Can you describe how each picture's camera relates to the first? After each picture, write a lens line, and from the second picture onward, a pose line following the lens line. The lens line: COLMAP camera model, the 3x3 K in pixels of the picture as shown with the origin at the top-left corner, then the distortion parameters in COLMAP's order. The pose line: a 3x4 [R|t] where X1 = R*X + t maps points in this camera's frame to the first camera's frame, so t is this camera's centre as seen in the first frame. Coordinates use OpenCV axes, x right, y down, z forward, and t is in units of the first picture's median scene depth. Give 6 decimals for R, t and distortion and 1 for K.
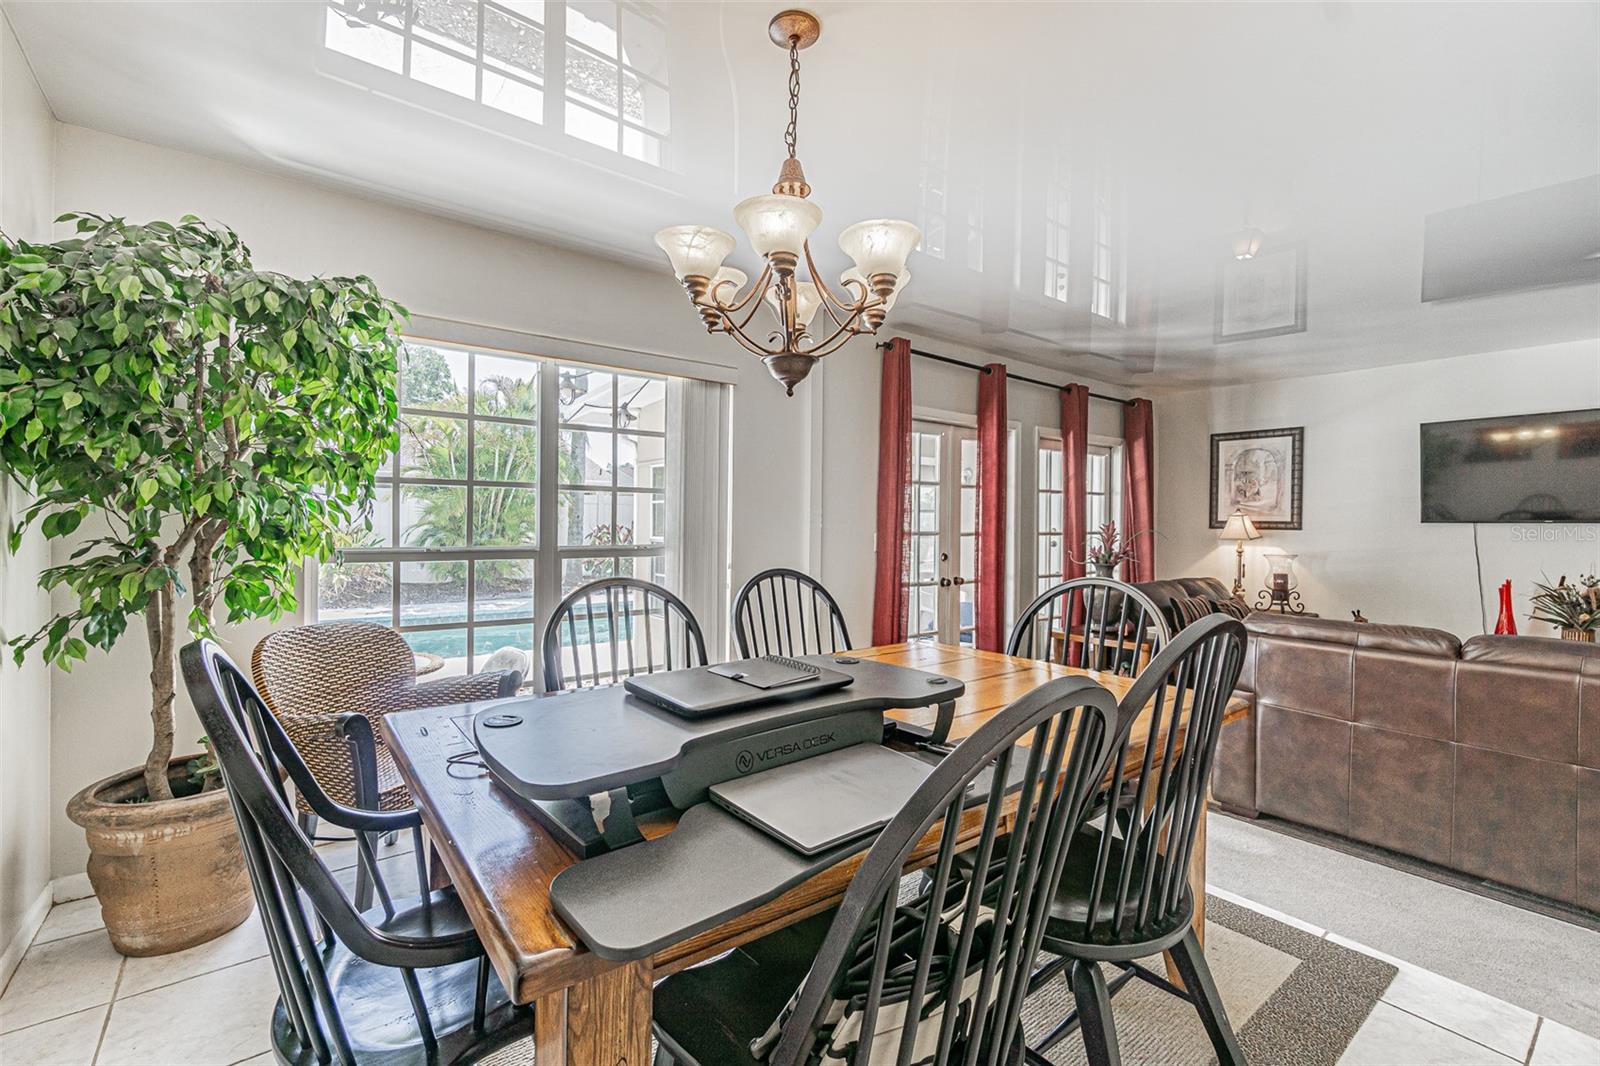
lens RADIAL K [[683.2, 0, 787.9], [0, 683.2, 533.6], [0, 0, 1]] dist [-0.005161, 0.000186]
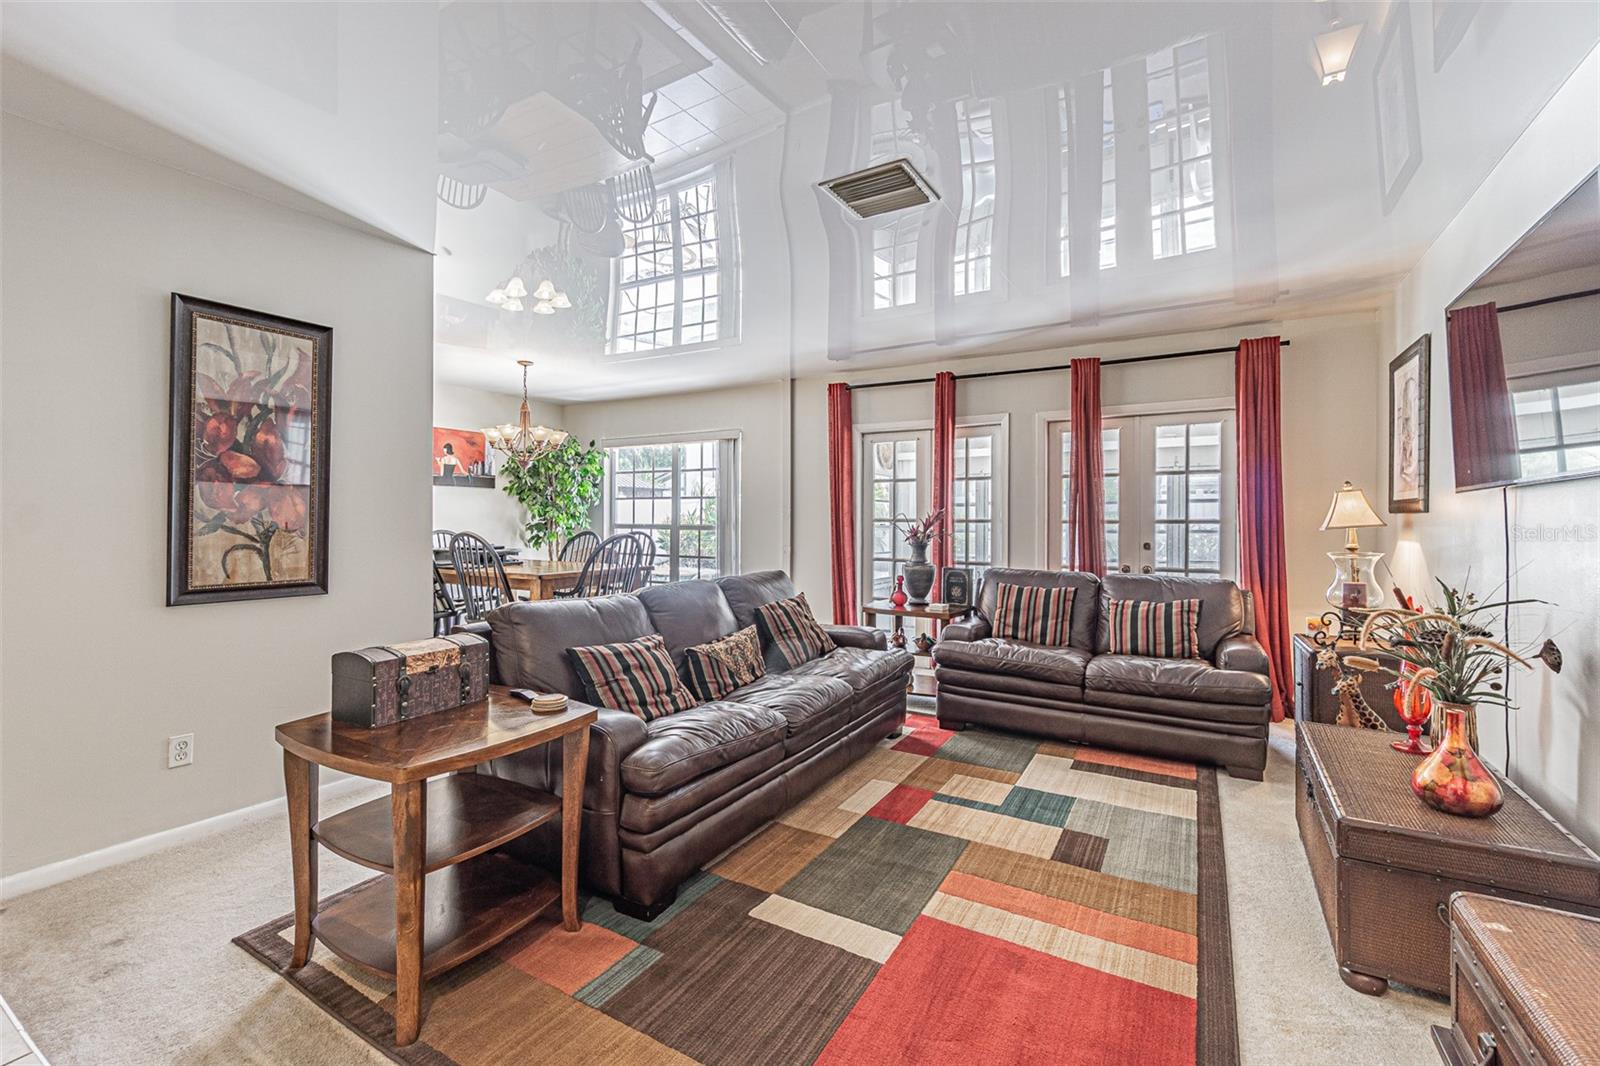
lens RADIAL K [[685.0, 0, 801.3], [0, 685.0, 542.1], [0, 0, 1]] dist [-0.000835, 0.000082]
pose [[0.373403, 0.022006, -0.927408, 1.099777], [-0.017041, 0.999713, 0.016861, 0.017872], [0.927513, 0.009508, 0.373670, 0.305066]]
